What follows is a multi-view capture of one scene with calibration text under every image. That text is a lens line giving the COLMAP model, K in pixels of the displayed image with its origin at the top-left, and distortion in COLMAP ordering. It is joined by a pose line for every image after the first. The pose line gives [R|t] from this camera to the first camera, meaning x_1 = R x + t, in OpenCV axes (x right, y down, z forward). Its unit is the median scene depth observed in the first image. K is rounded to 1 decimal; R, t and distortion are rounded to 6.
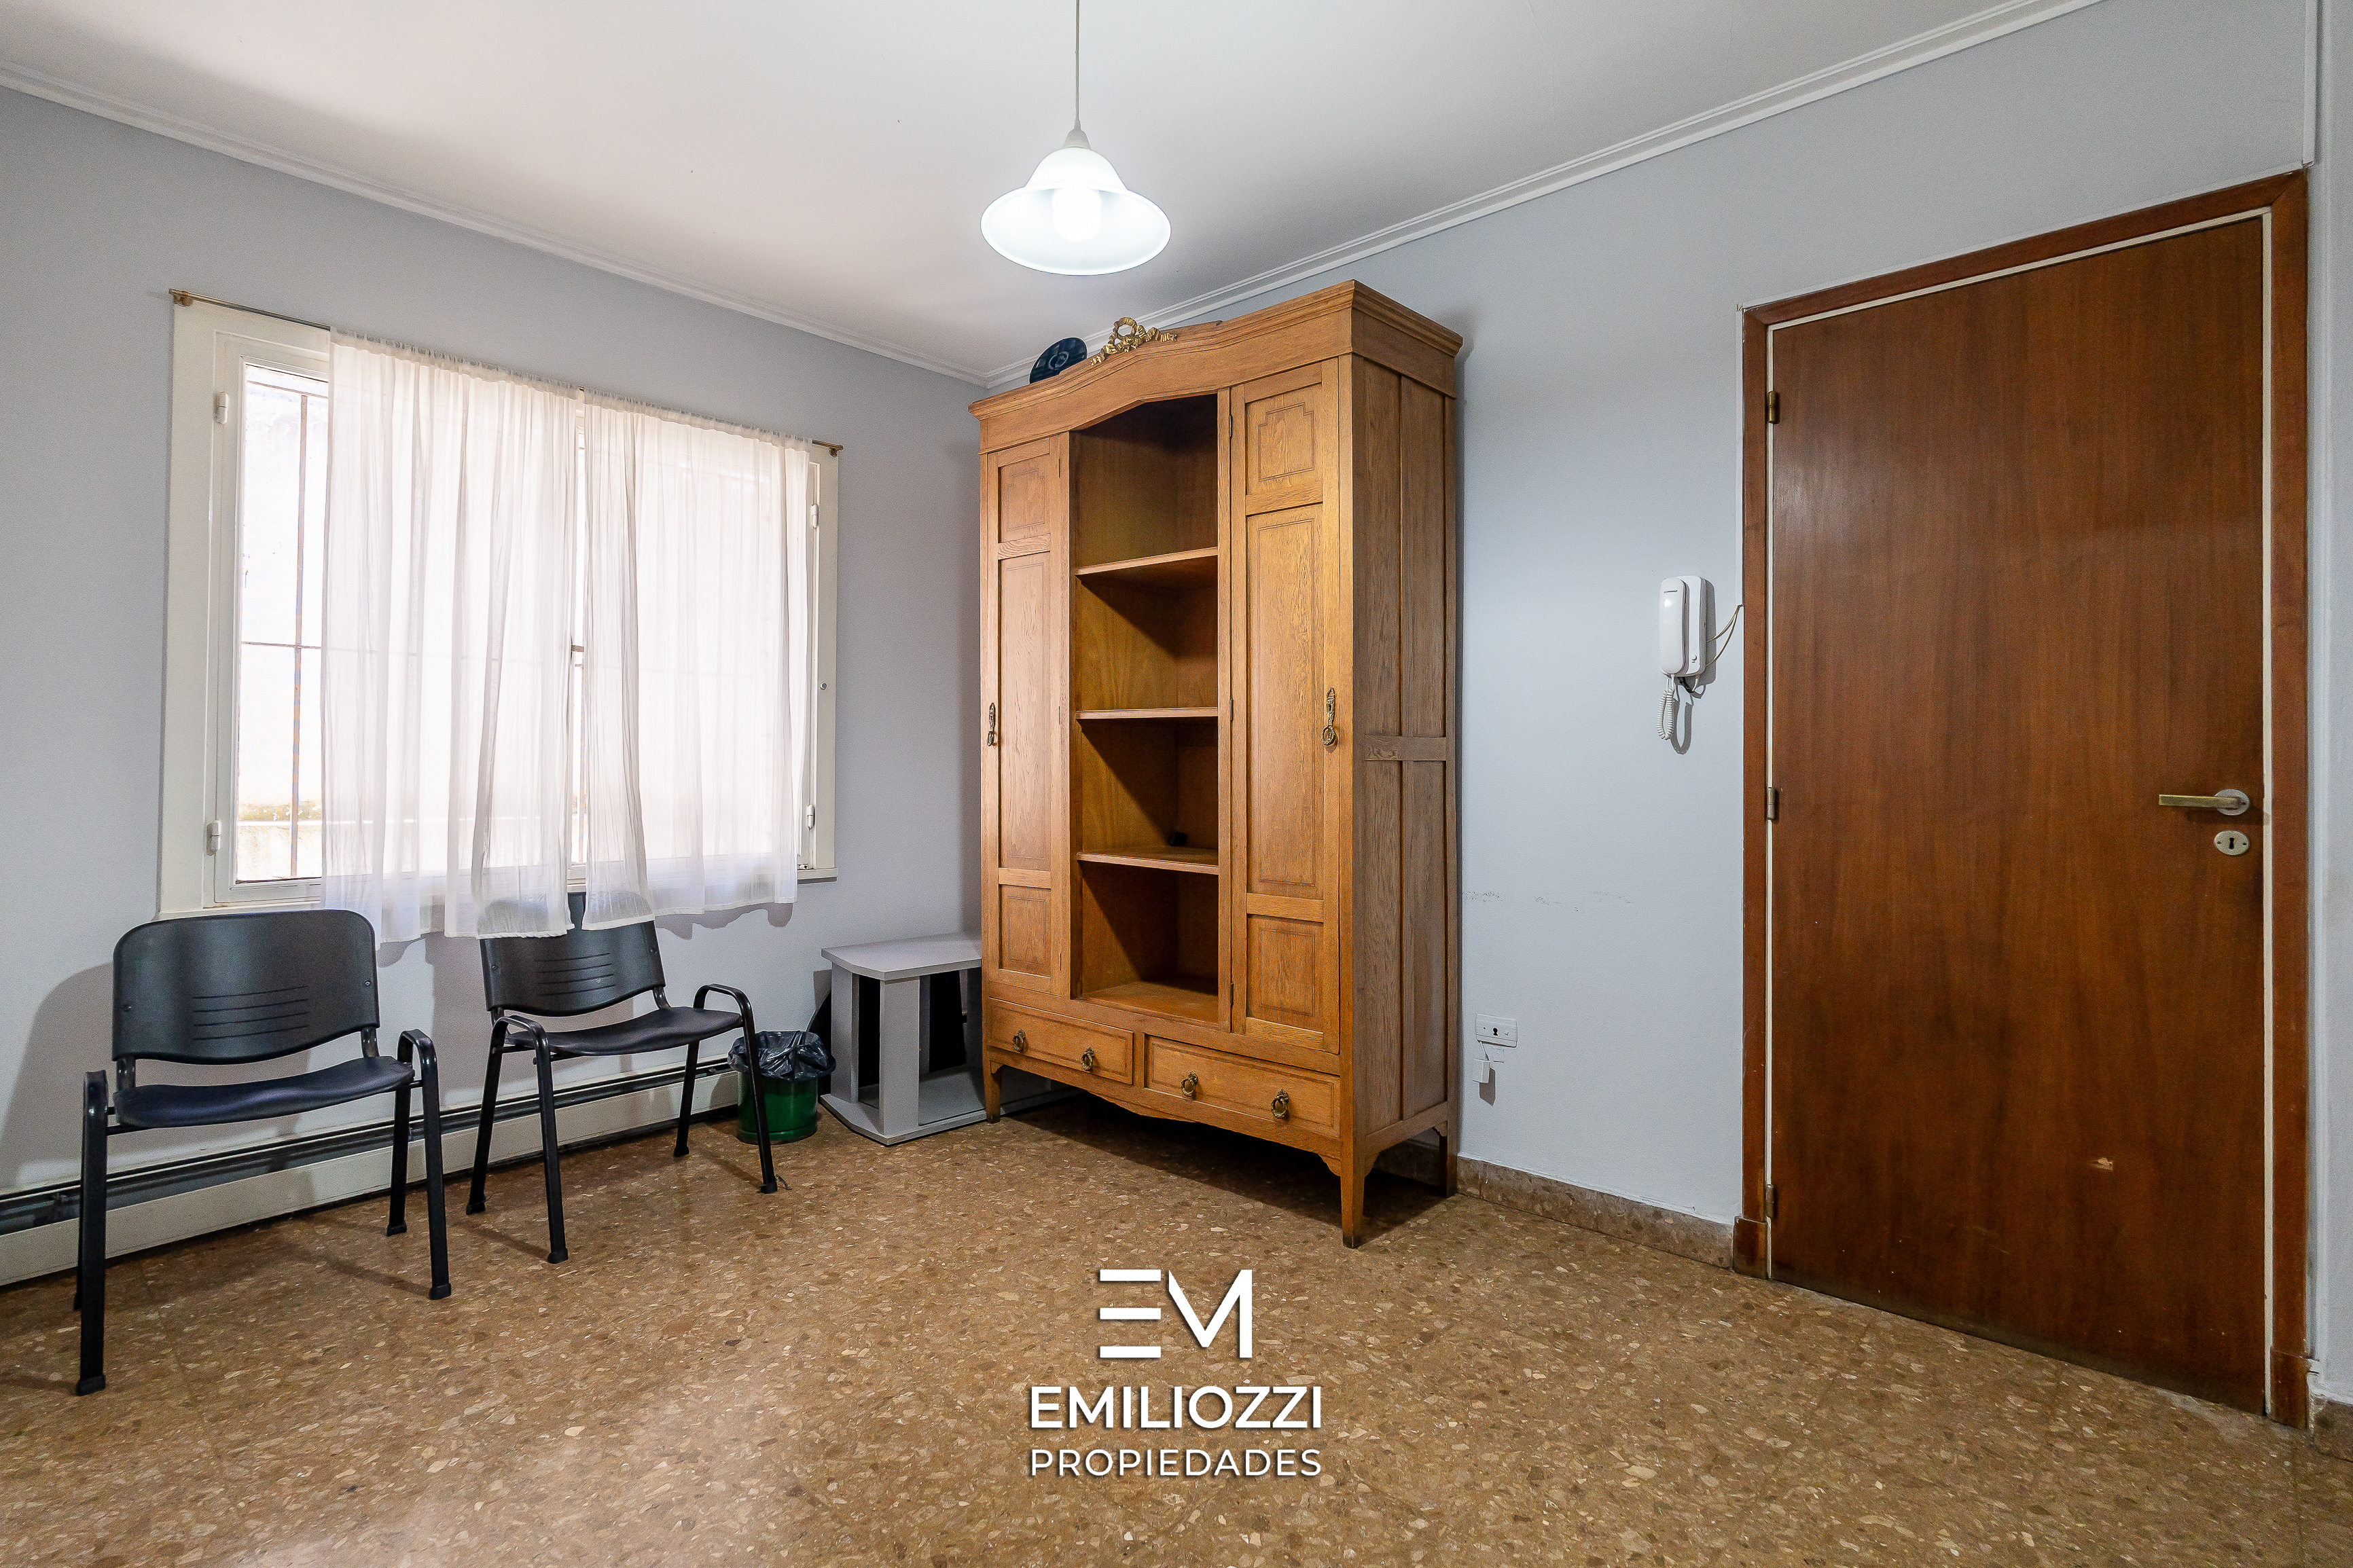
lens RADIAL K [[1138.7, 0, 1170.1], [0, 1138.7, 760.6], [0, 0, 1]] dist [-0.000394, 0.000307]
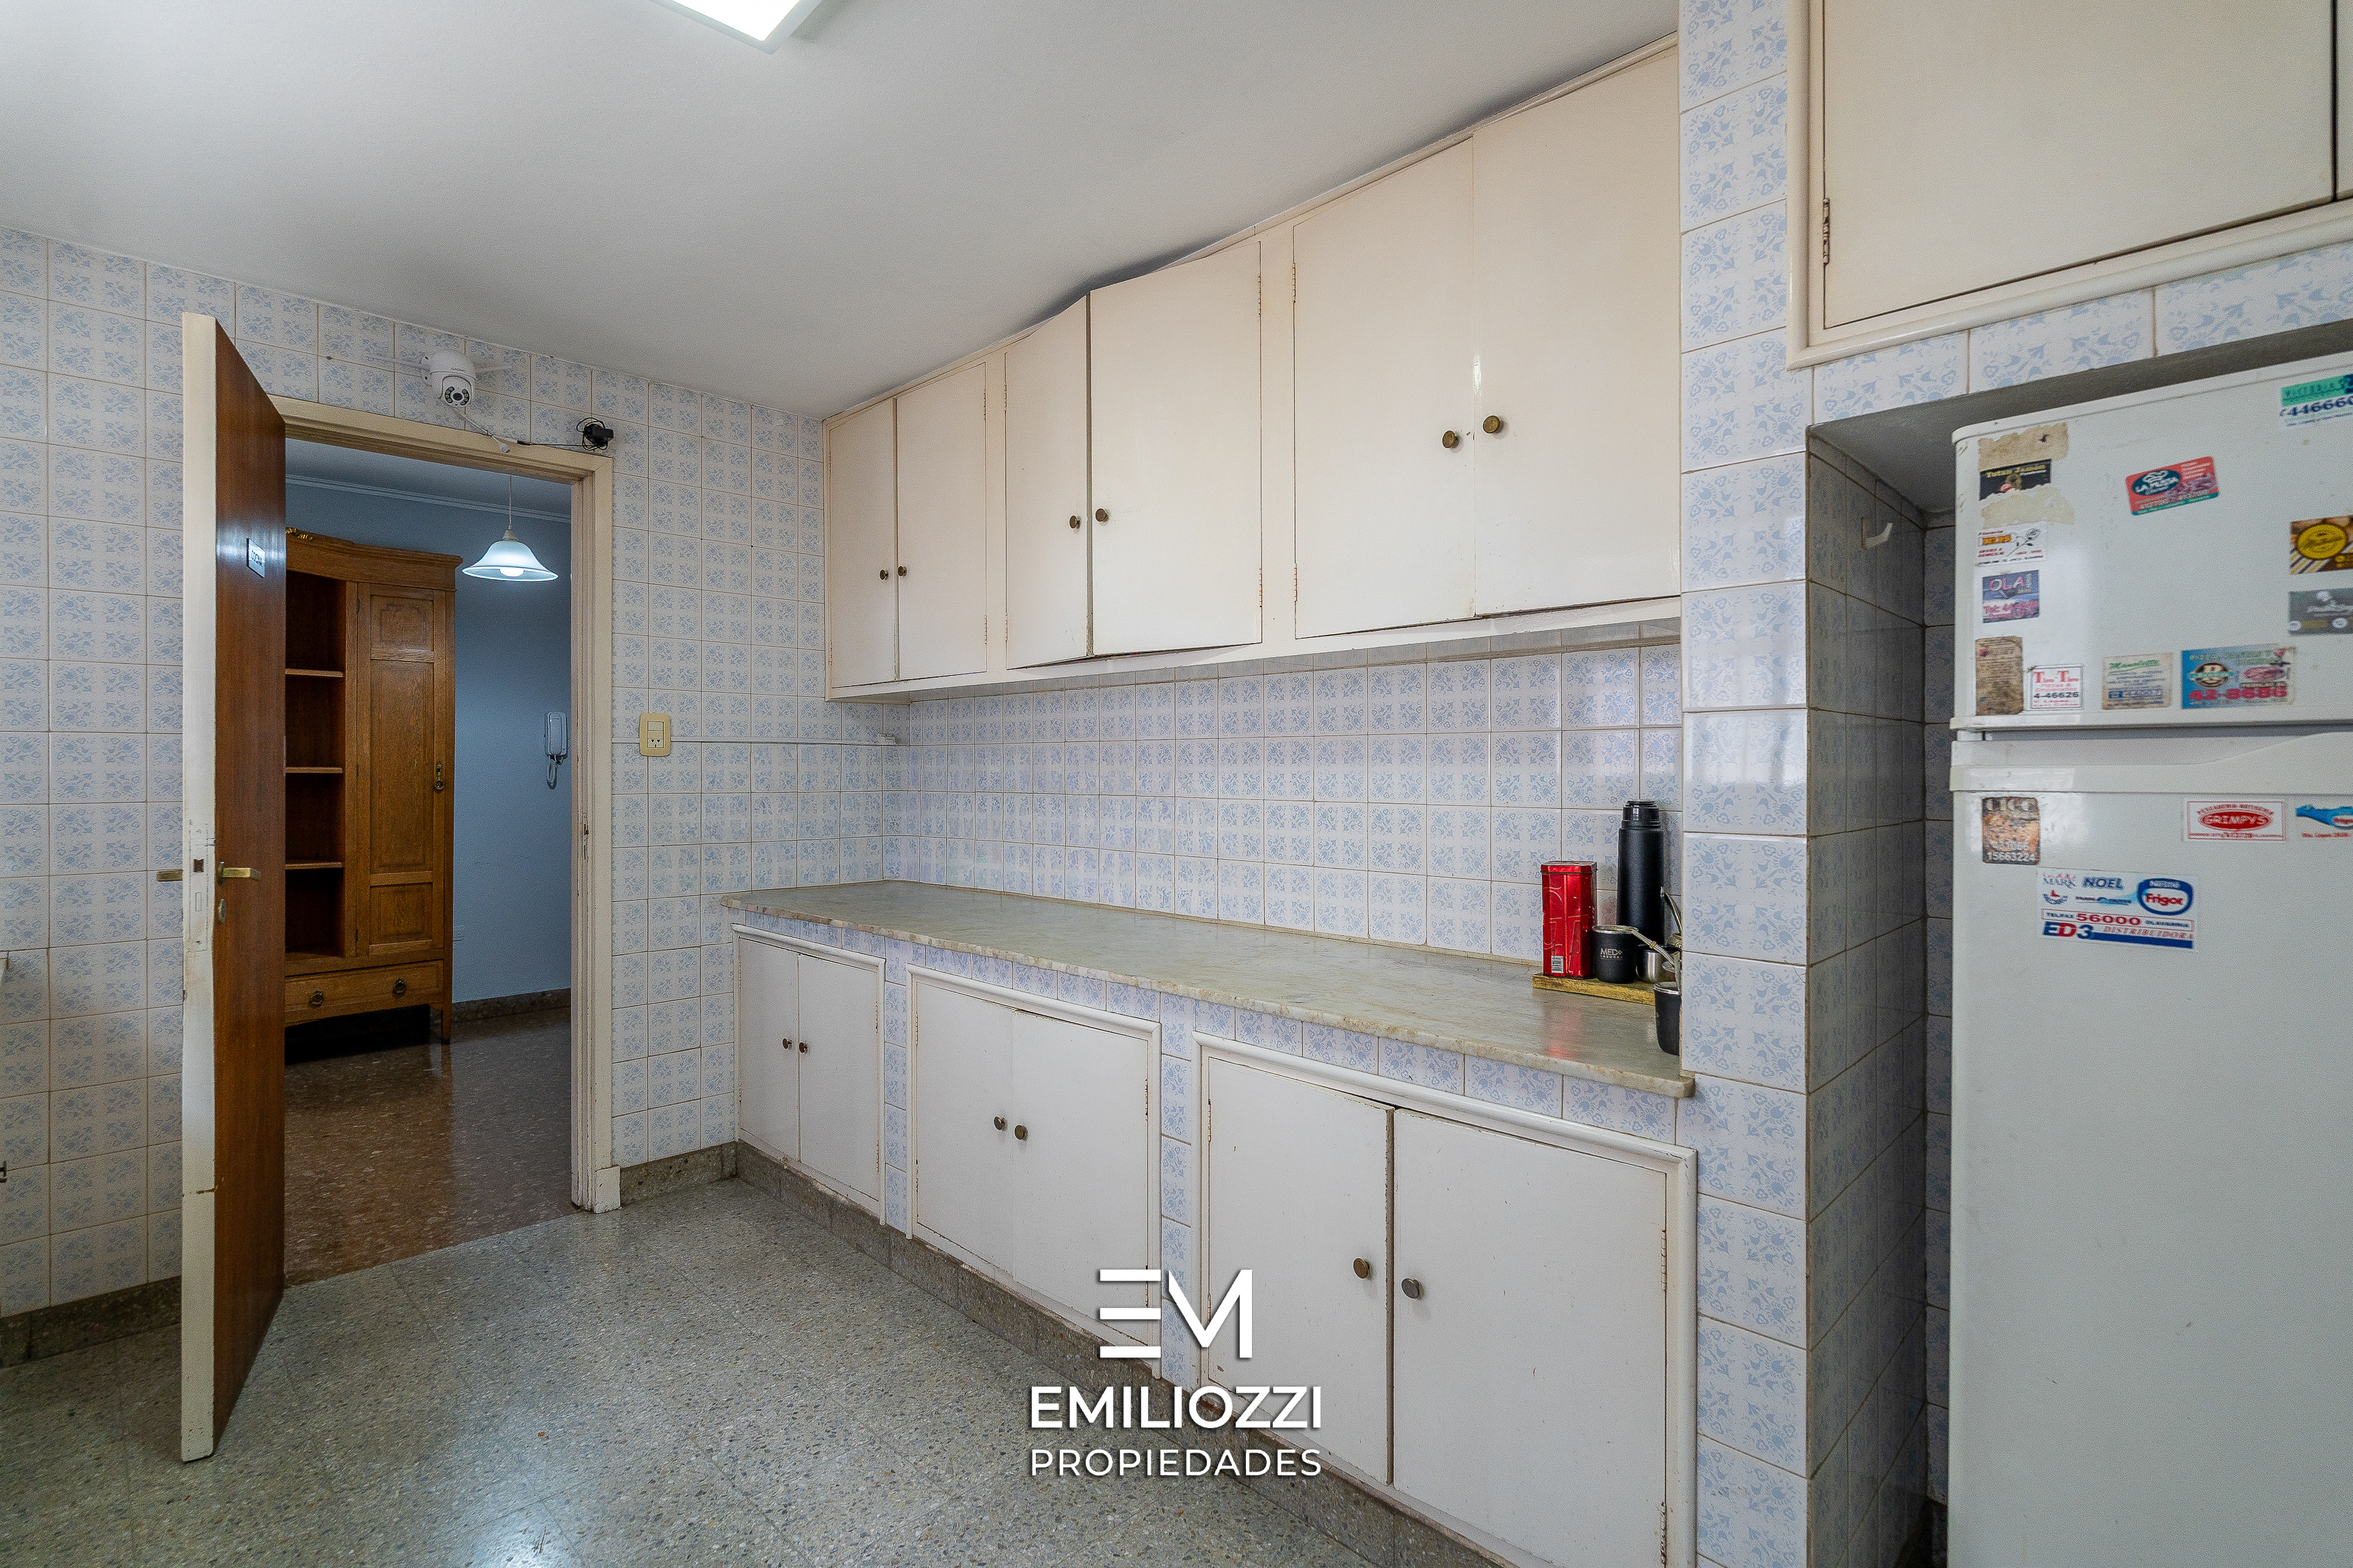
lens RADIAL K [[1138.7, 0, 1178.9], [0, 1138.7, 770.3], [0, 0, 1]] dist [-0.000394, 0.000307]
pose [[0.037018, -0.010458, 0.999260, -1.678863], [-0.003648, 0.999937, 0.010600, -0.068762], [-0.999308, -0.004037, 0.036977, -0.318099]]
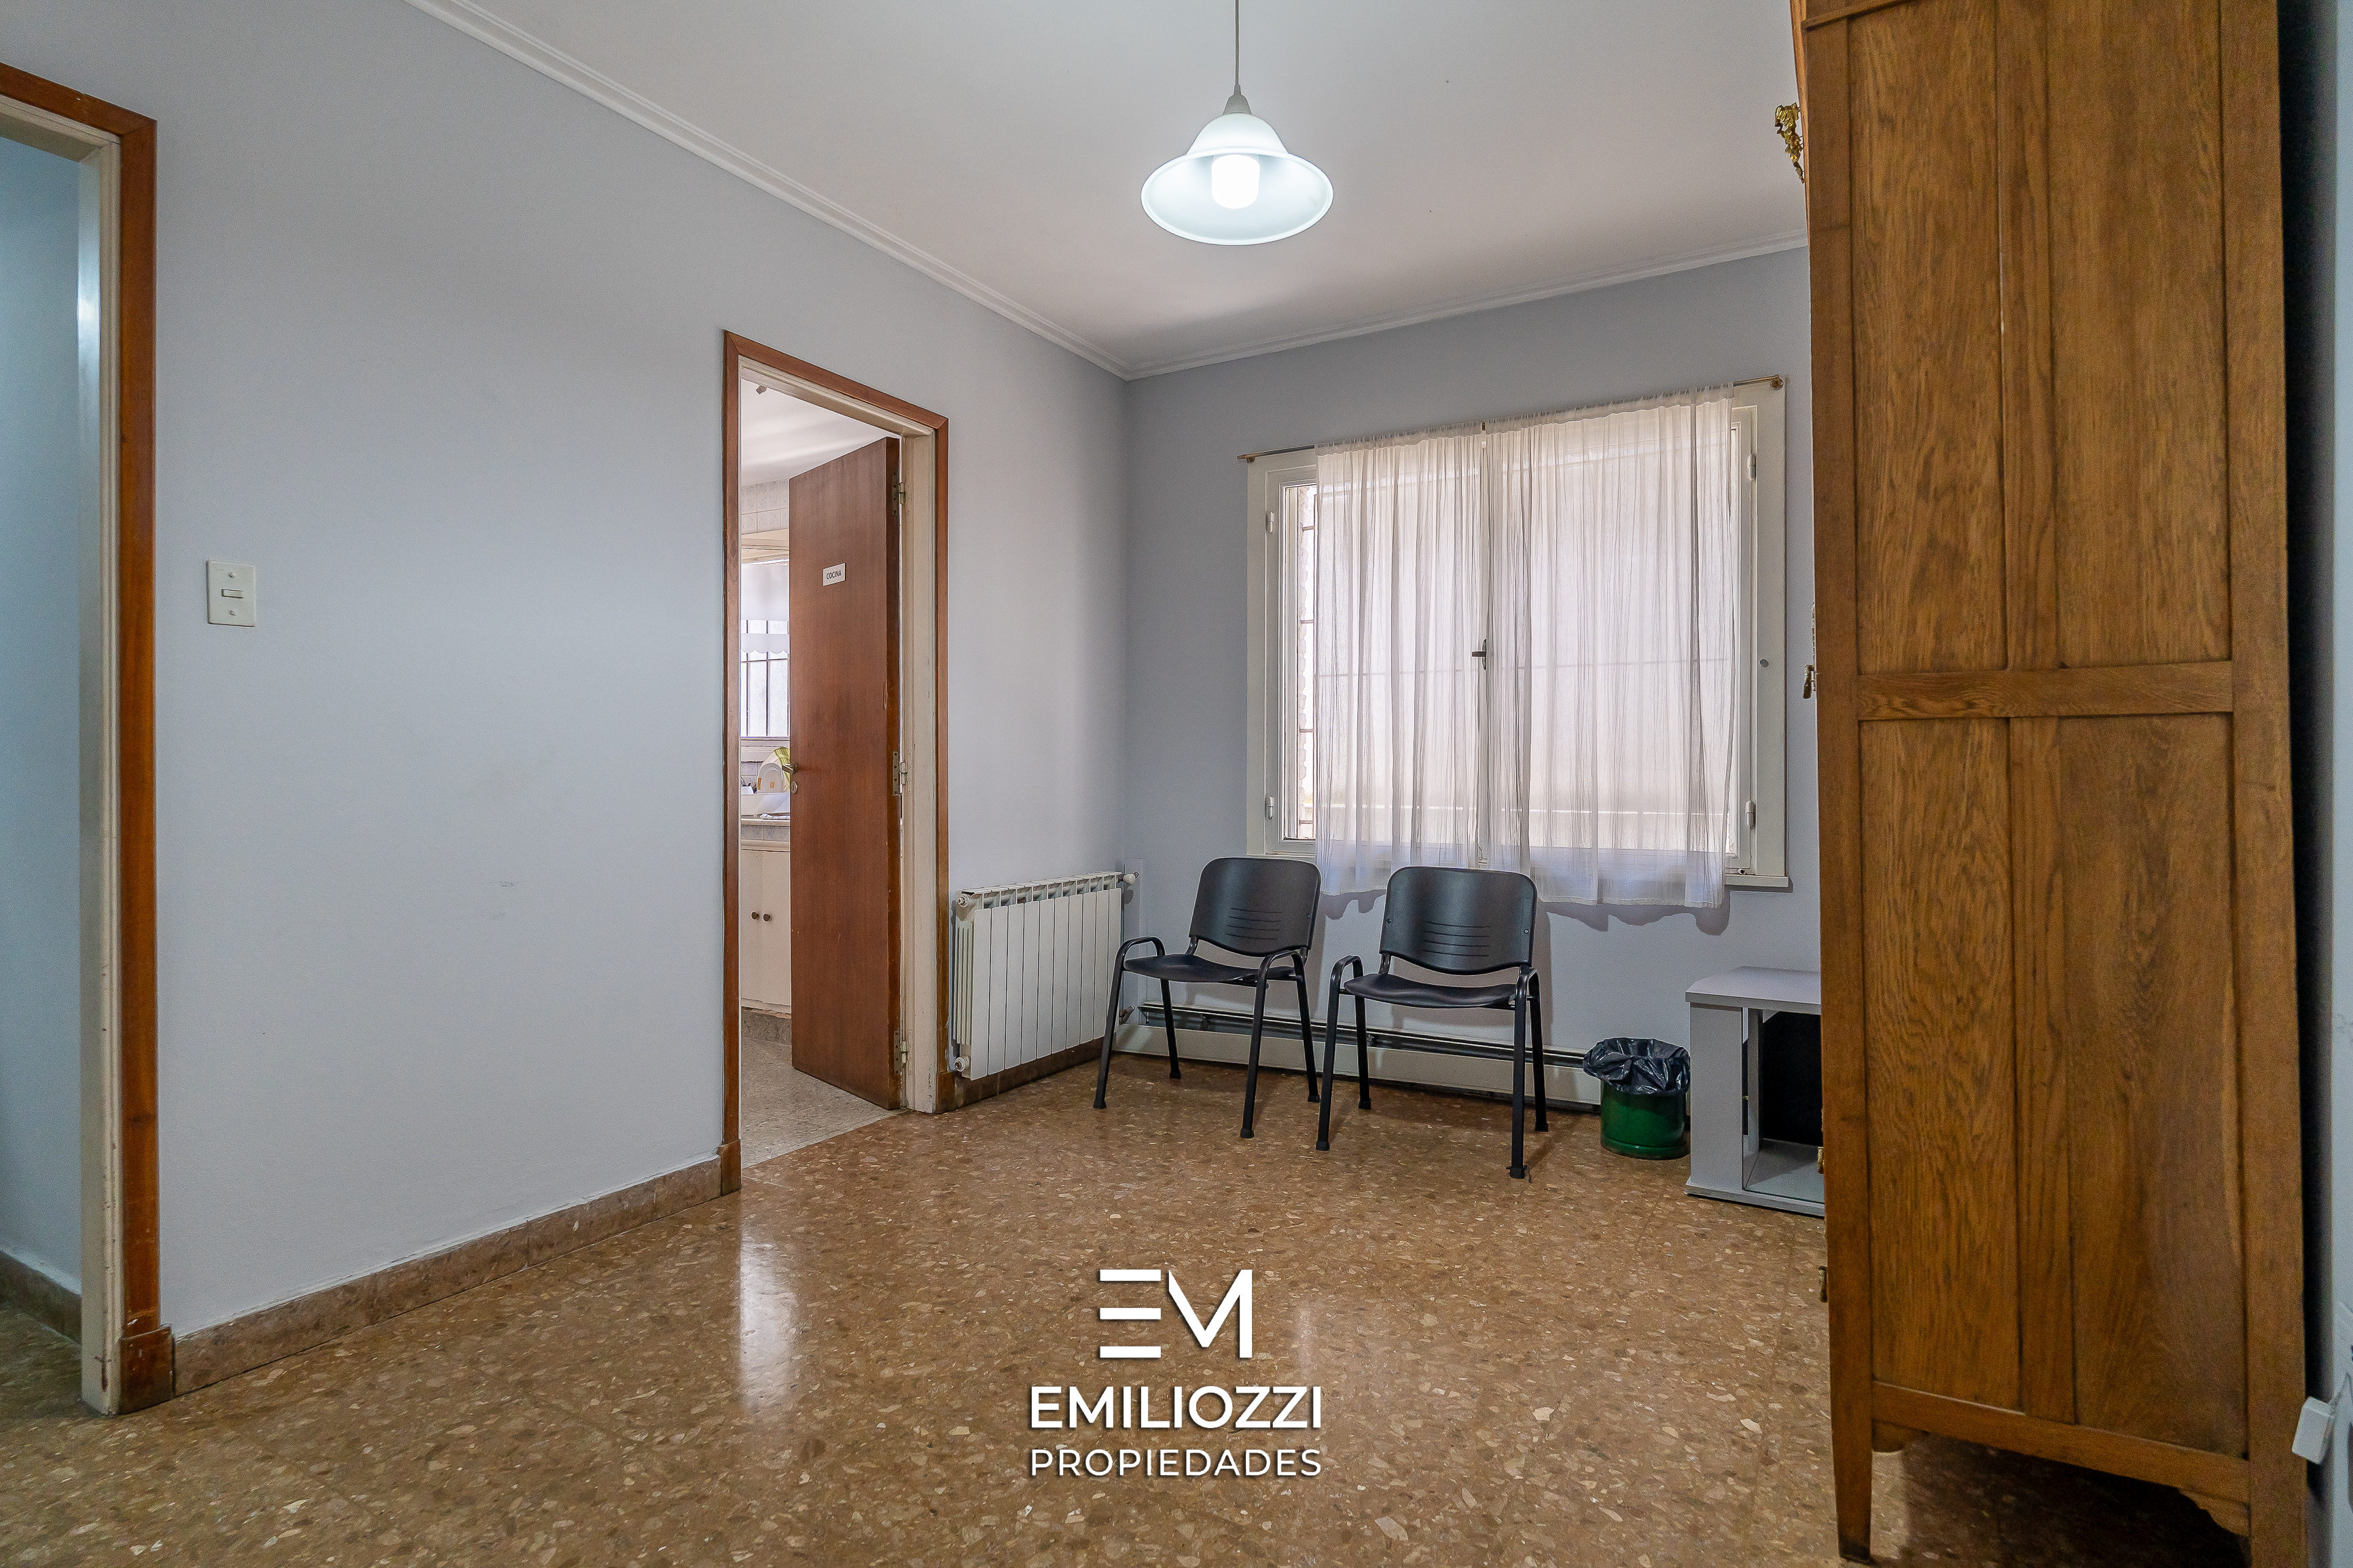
lens RADIAL K [[1176.7, 0, 1168.5], [0, 1176.7, 791.5], [0, 0, 1]] dist [0.001824, 0.000147]
pose [[0.223937, 0.010723, -0.974545, 0.640548], [0.005557, 0.999909, 0.012280, 0.024623], [0.974588, -0.008166, 0.223857, 0.507310]]
